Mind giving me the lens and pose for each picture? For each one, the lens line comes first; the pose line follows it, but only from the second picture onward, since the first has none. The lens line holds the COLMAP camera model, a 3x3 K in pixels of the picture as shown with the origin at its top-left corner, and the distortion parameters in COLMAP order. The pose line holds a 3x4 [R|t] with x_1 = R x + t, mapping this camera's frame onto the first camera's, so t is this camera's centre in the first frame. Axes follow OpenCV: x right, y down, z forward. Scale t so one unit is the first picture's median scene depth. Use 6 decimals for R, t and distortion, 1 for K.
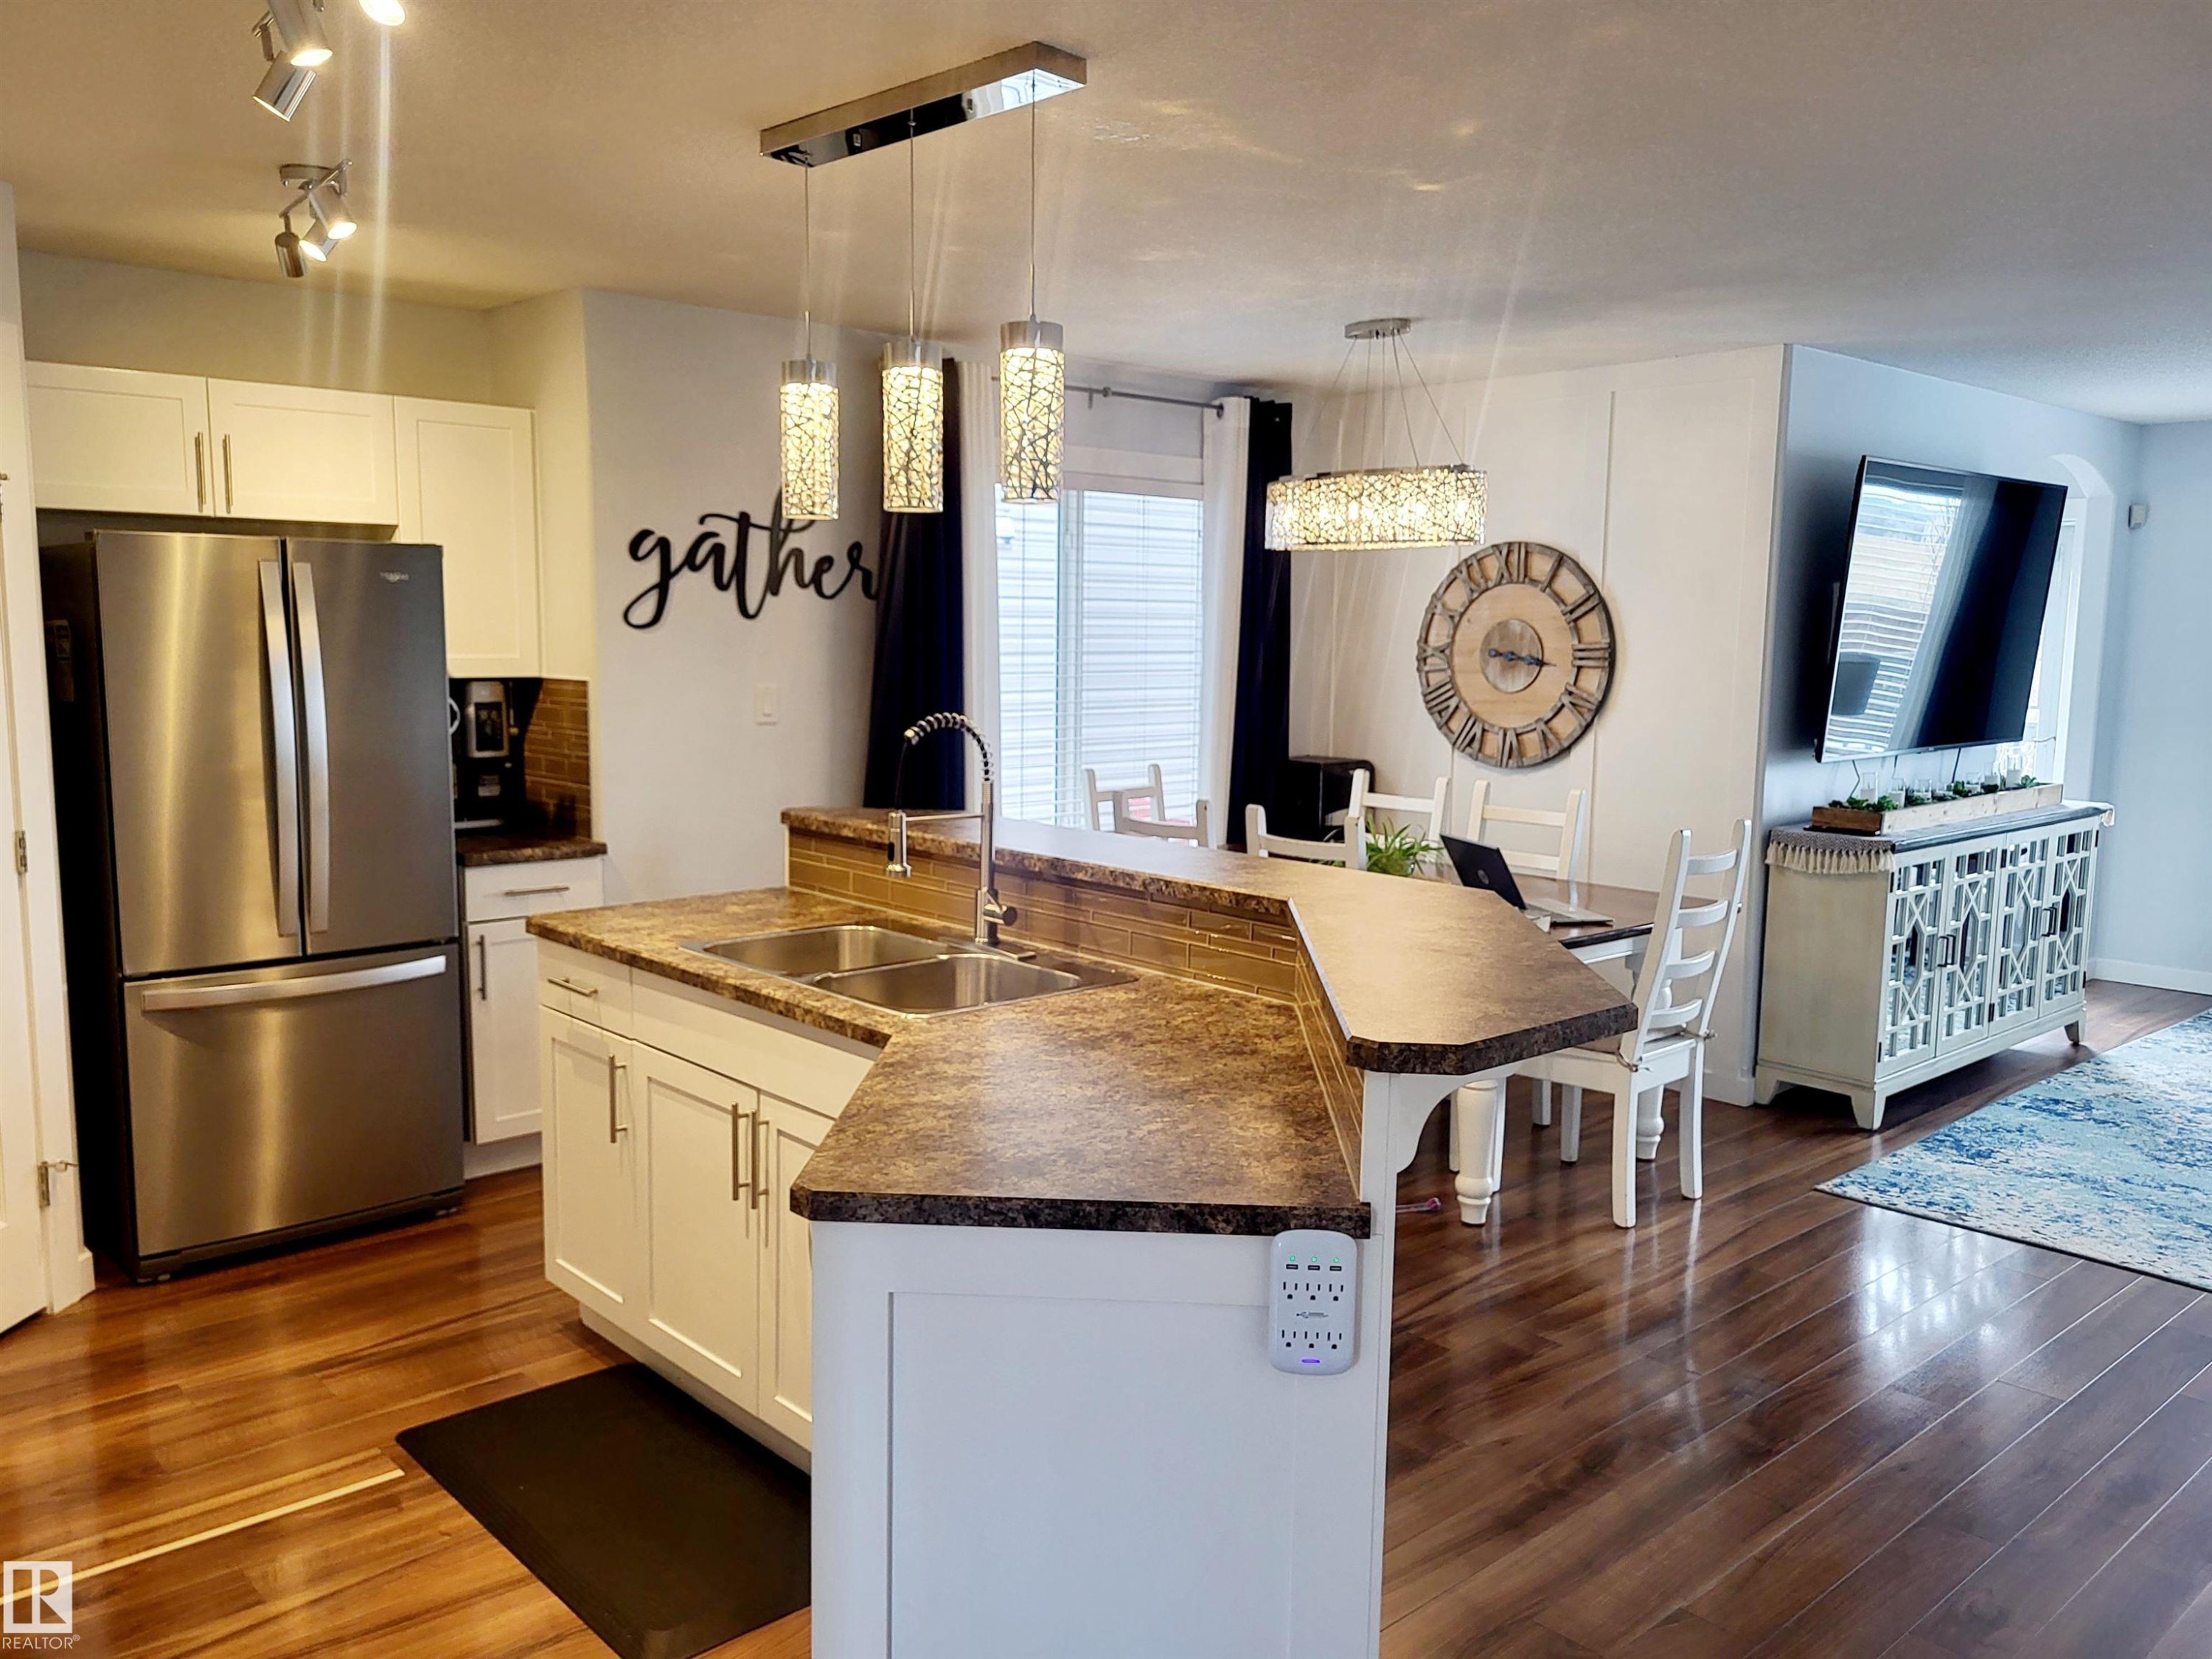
lens RADIAL K [[1691.7, 0, 1122.4], [0, 1691.7, 824.7], [0, 0, 1]] dist [0.047653, -0.004594]
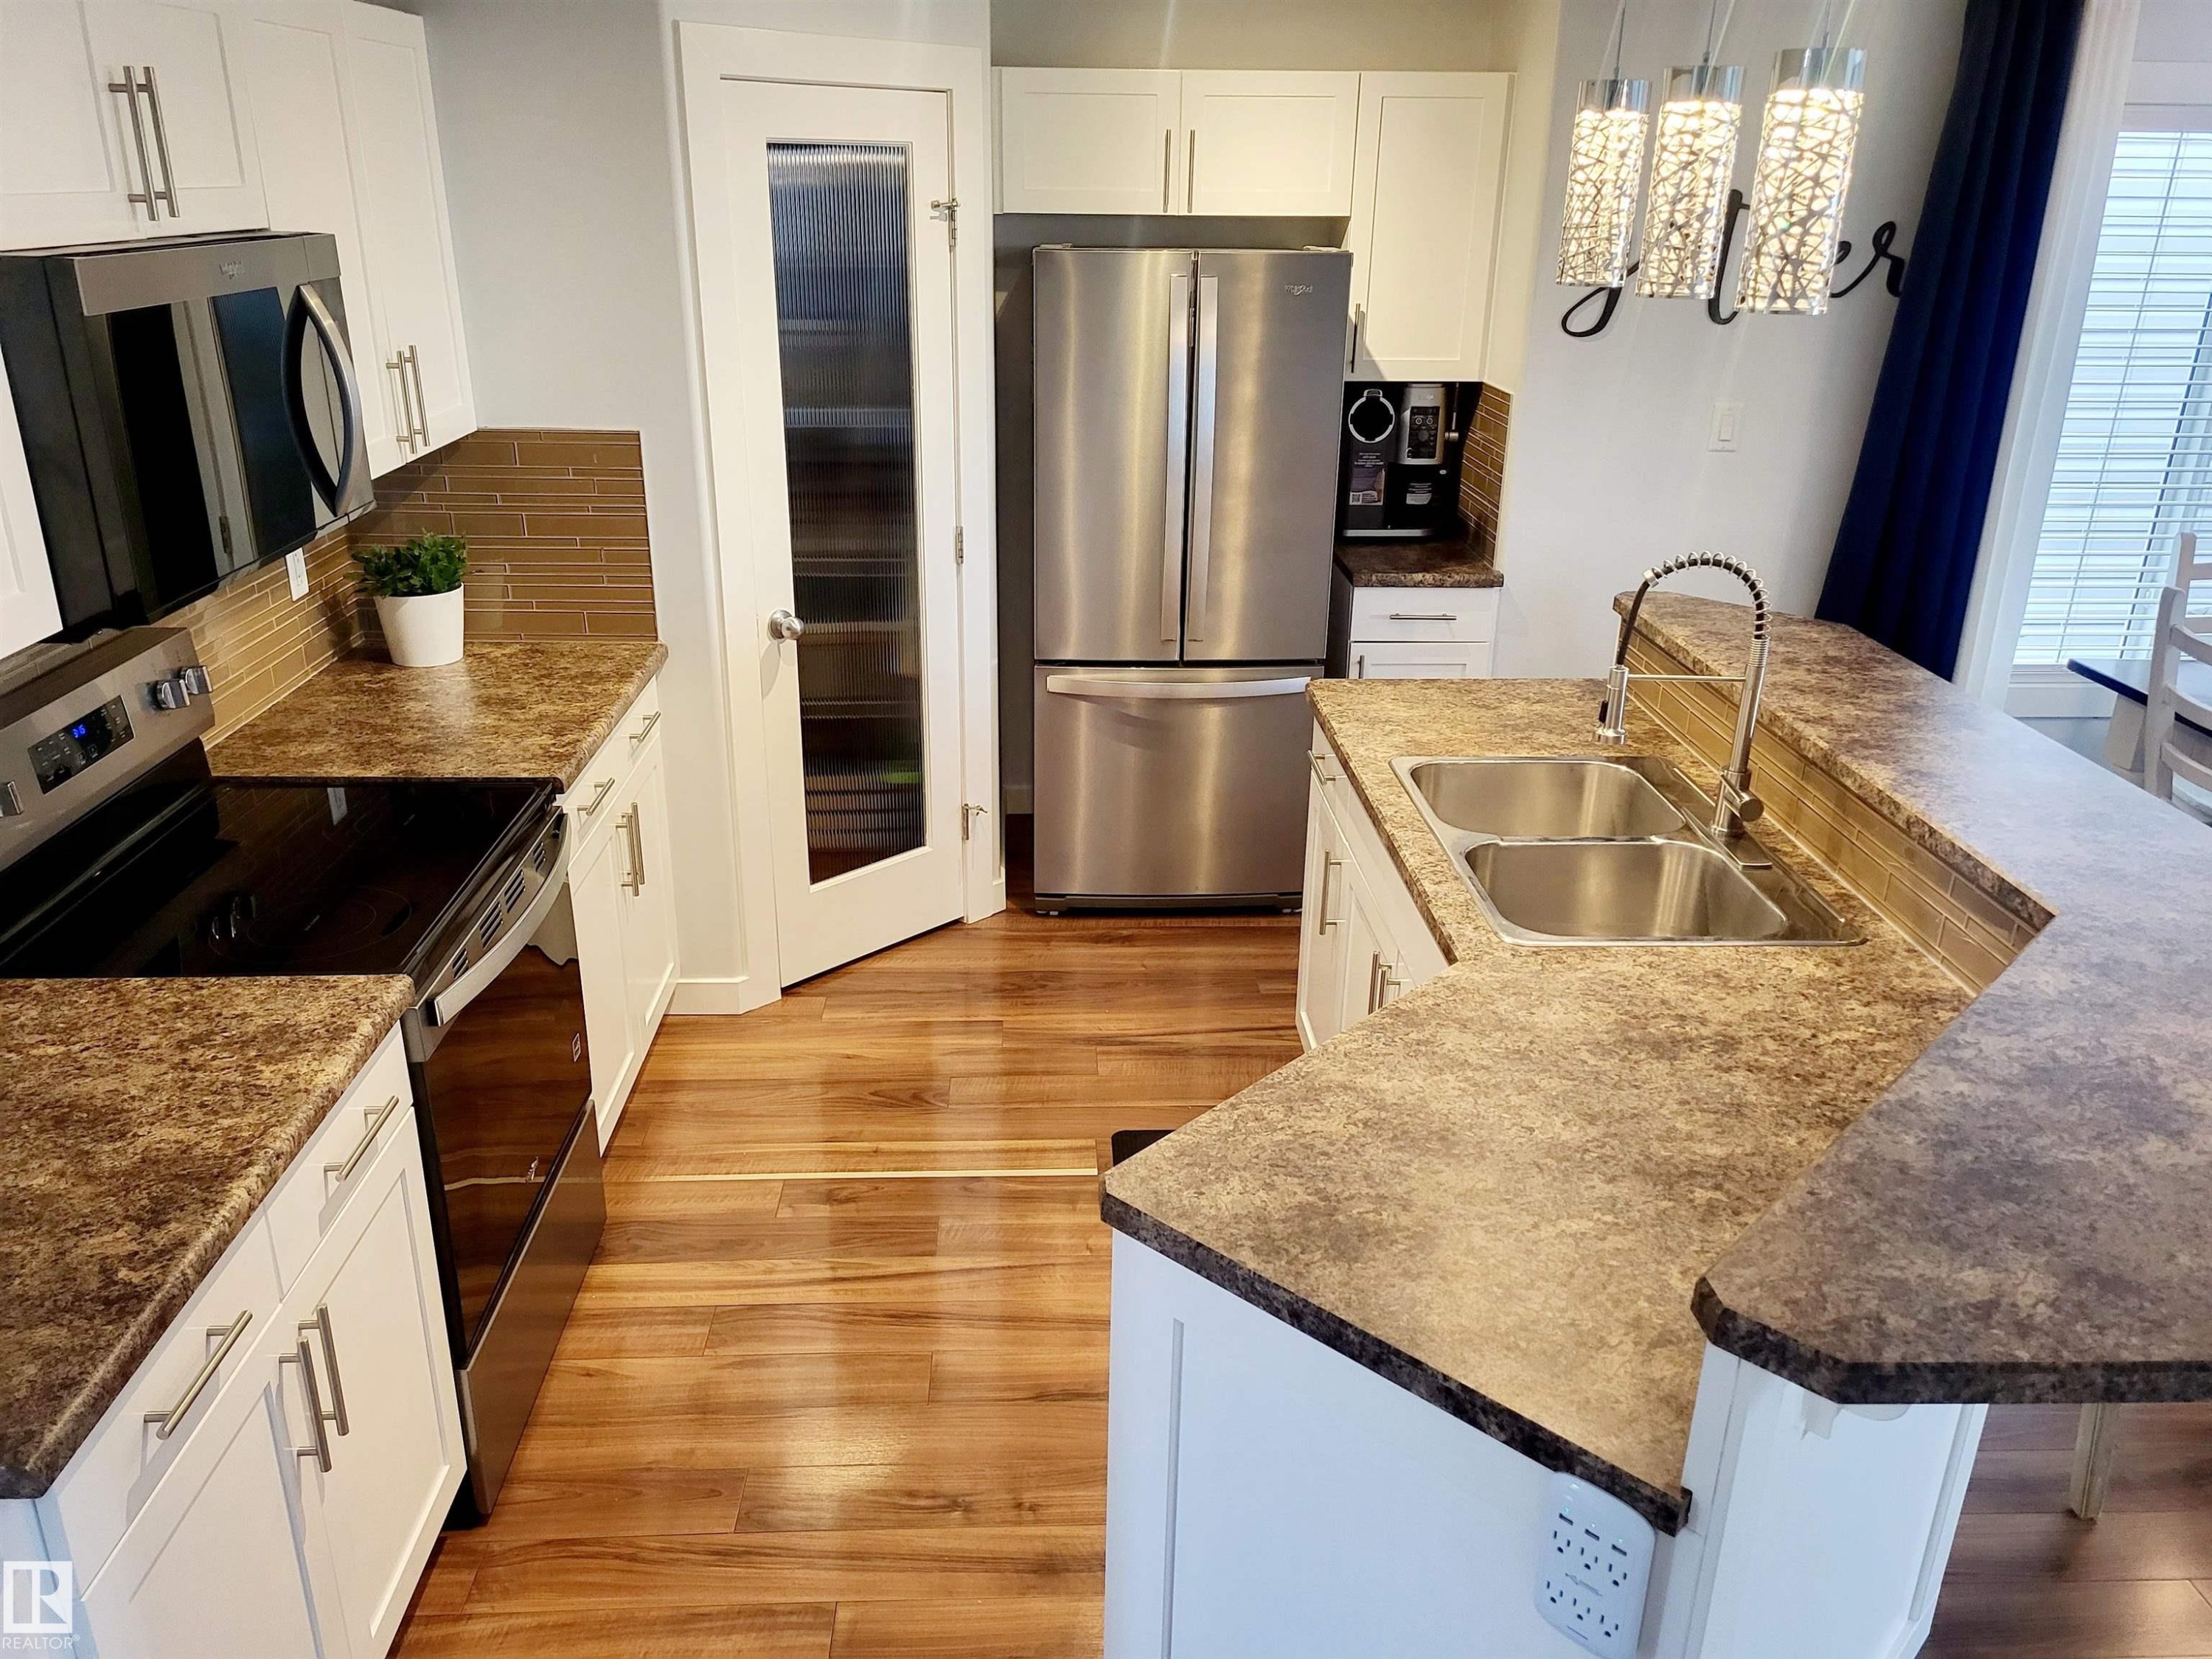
lens RADIAL K [[1691.7, 0, 1116.1], [0, 1691.7, 836.3], [0, 0, 1]] dist [0.047653, -0.004594]
pose [[0.765420, 0.237830, -0.597971, 0.125424], [-0.086554, 0.958806, 0.270553, -0.084182], [0.637684, -0.155330, 0.754474, 0.129818]]
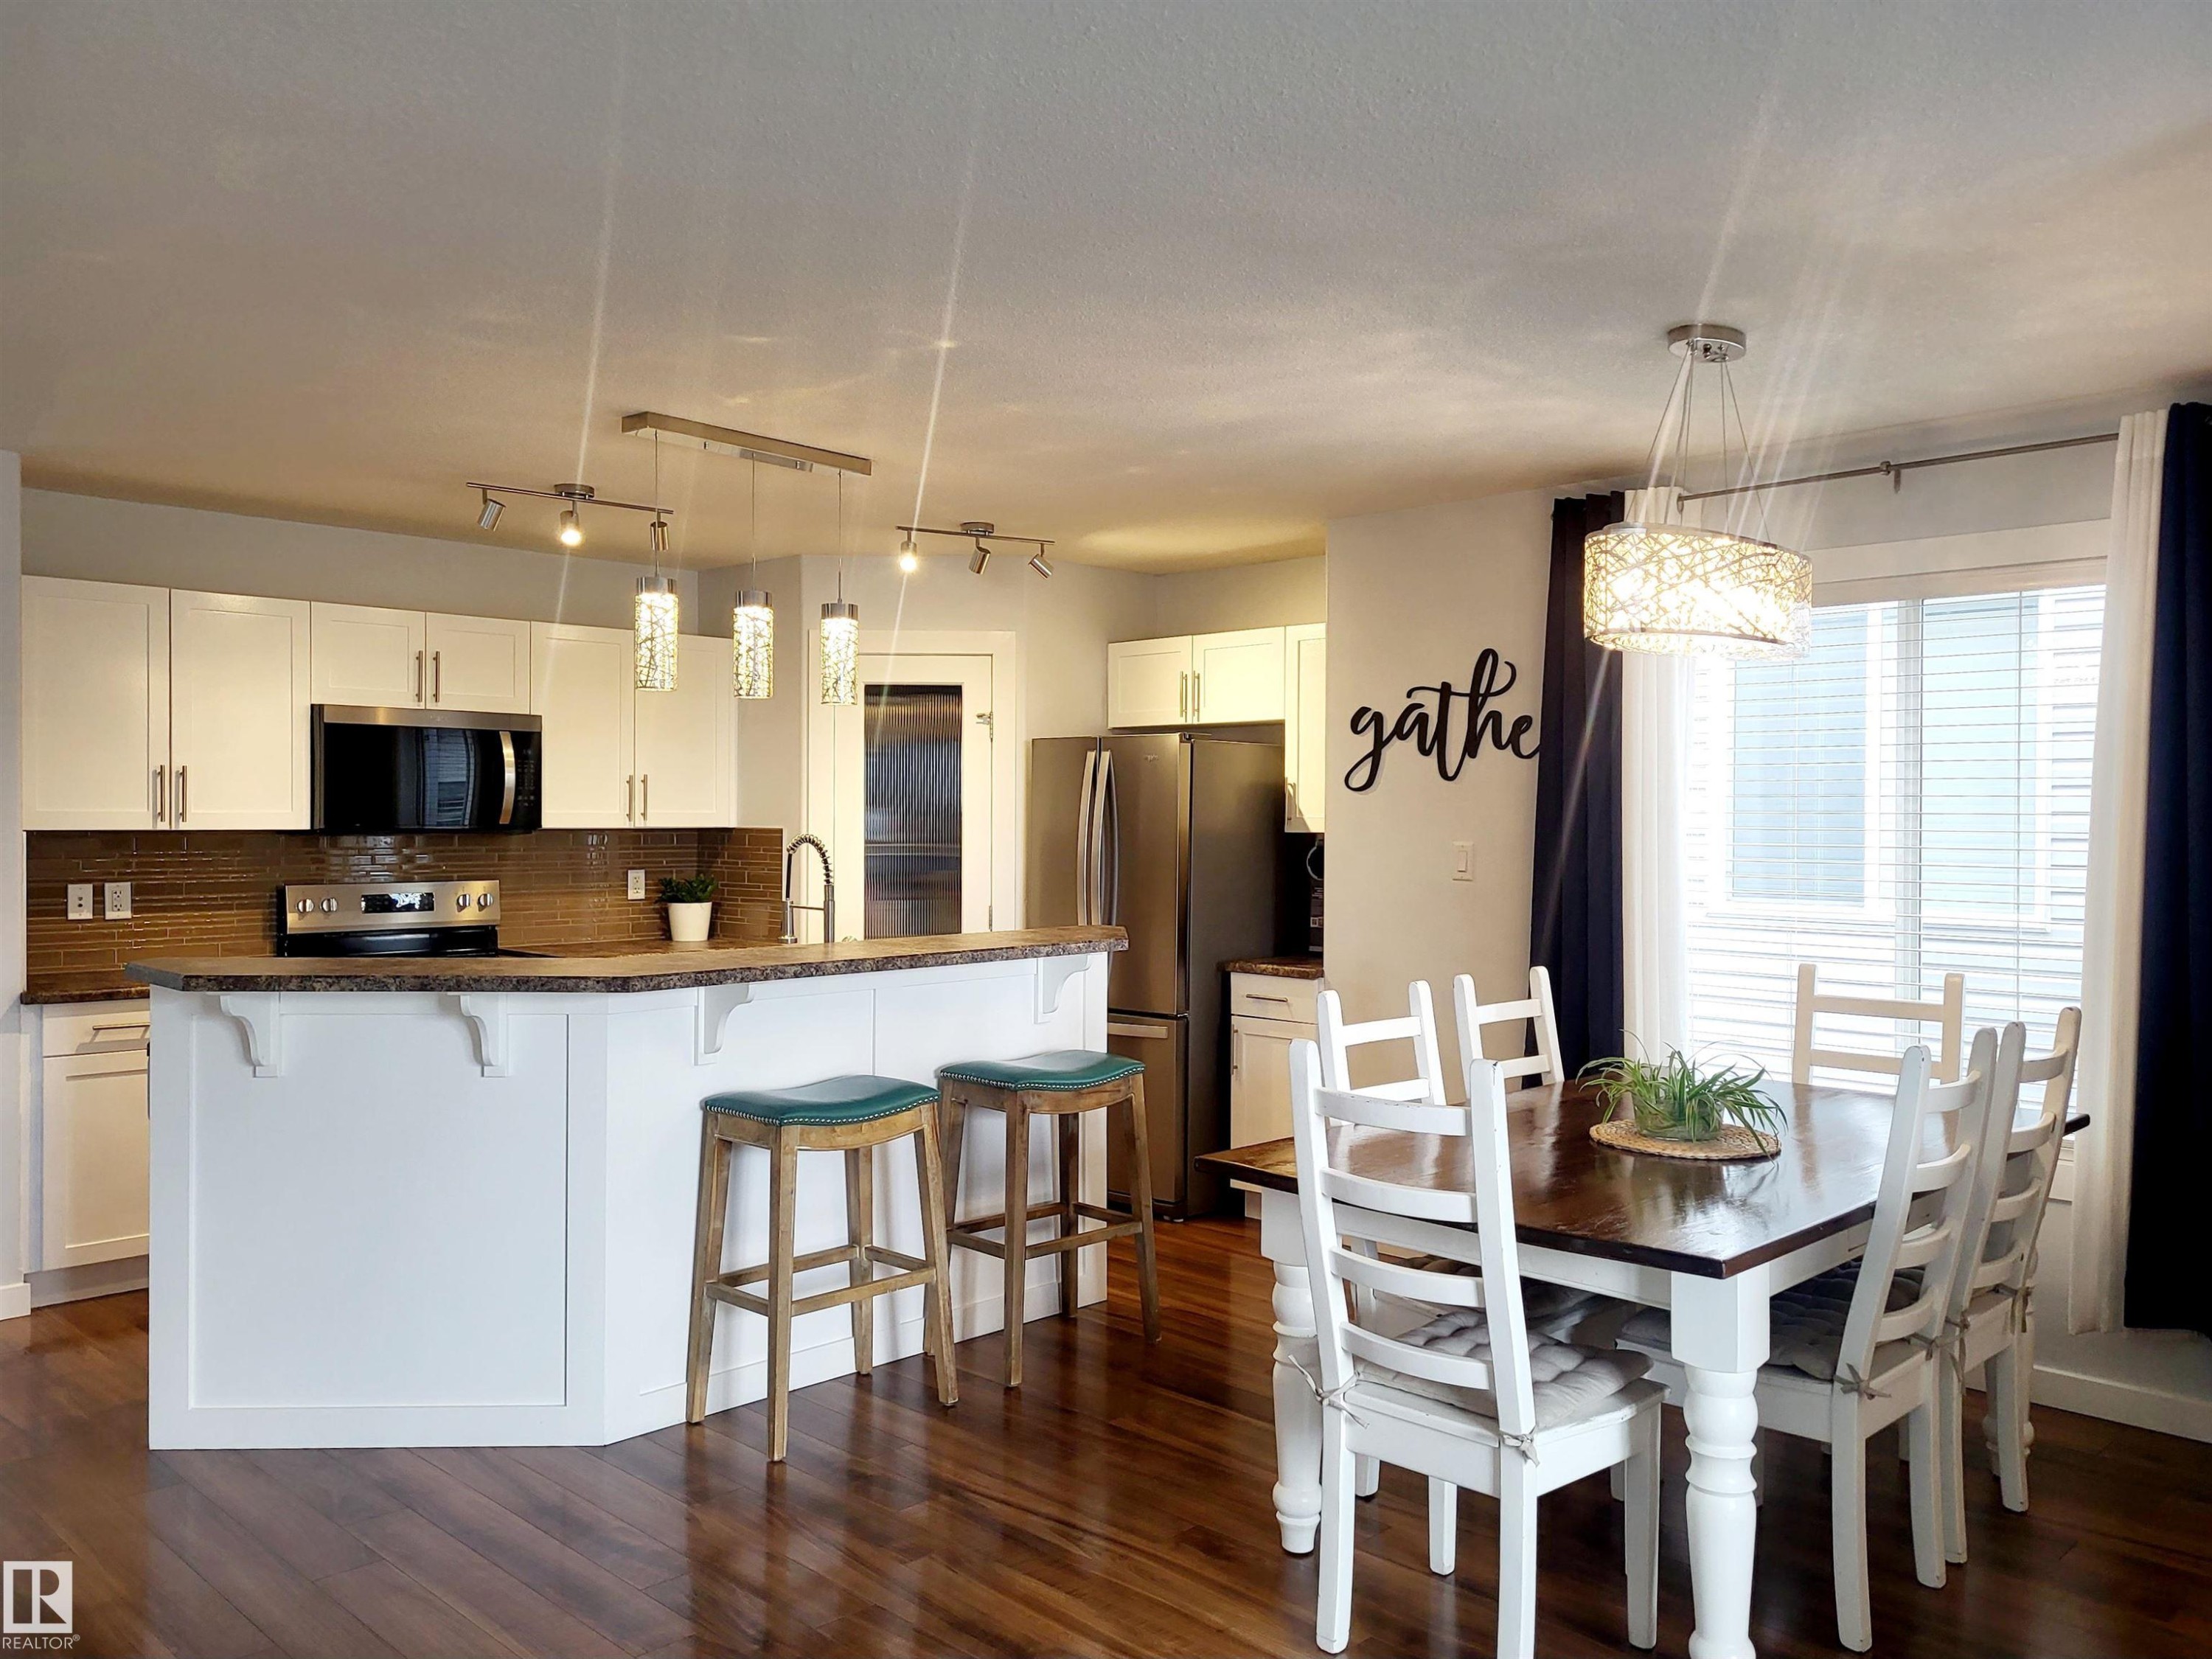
lens RADIAL K [[1691.7, 0, 1114.9], [0, 1691.7, 830.6], [0, 0, 1]] dist [0.047653, -0.004594]
pose [[0.045541, -0.005770, -0.998946, 0.864662], [-0.130816, 0.991338, -0.011690, -0.052476], [0.990360, 0.131211, 0.044392, 0.779313]]
